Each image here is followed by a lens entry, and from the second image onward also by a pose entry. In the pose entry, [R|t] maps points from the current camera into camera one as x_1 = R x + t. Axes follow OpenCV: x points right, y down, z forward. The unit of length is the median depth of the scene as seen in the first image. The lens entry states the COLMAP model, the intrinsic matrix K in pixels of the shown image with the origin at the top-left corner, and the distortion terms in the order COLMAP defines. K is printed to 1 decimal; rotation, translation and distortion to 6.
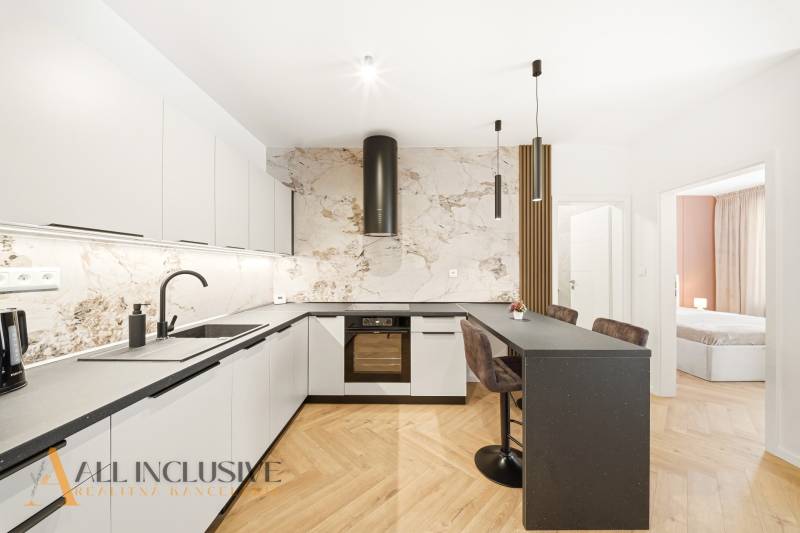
lens RADIAL K [[282.4, 0, 397.9], [0, 282.4, 268.1], [0, 0, 1]] dist [0.003160, -0.003501]
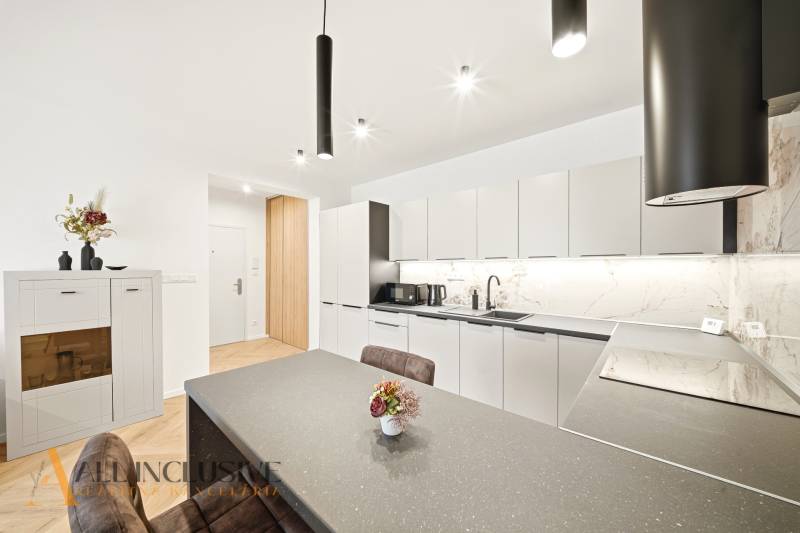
lens RADIAL K [[282.4, 0, 399.2], [0, 282.4, 270.2], [0, 0, 1]] dist [0.003160, -0.003501]
pose [[-0.642719, 0.005570, -0.766082, 0.483681], [0.002100, 0.999983, 0.005509, -0.015863], [0.766099, 0.001932, -0.642720, 0.857158]]
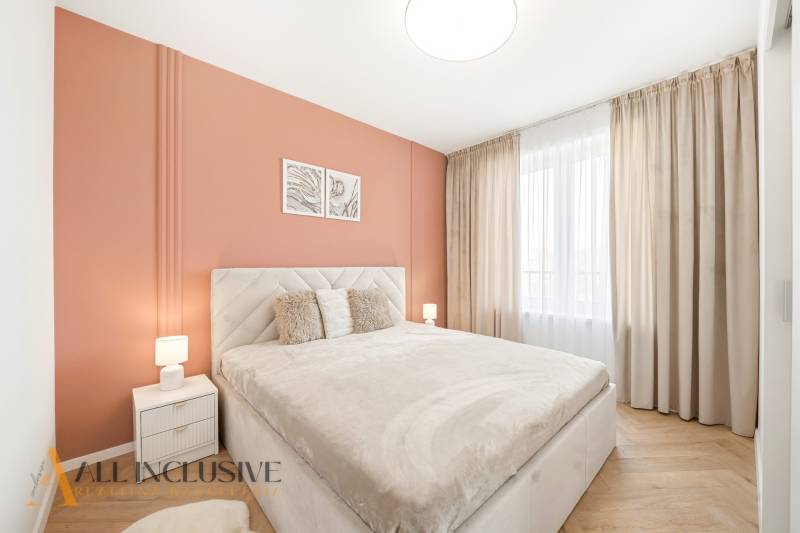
lens RADIAL K [[263.1, 0, 412.0], [0, 263.1, 264.3], [0, 0, 1]] dist [-0.009305, -0.000007]
pose [[0.767731, -0.000040, 0.640772, 1.099552], [-0.001018, 0.999999, 0.001282, 0.024031], [-0.640771, -0.001636, 0.767730, 0.950273]]
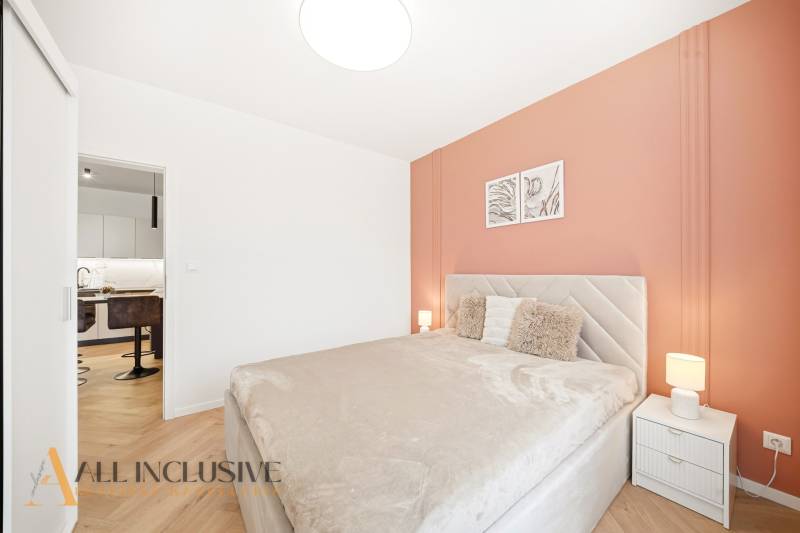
lens RADIAL K [[282.4, 0, 395.0], [0, 282.4, 268.0], [0, 0, 1]] dist [0.003160, -0.003501]
pose [[0.602256, -0.008858, -0.798254, 1.807581], [-0.002076, 0.999918, -0.012663, 0.025279], [0.798301, 0.009284, 0.602188, 0.943695]]
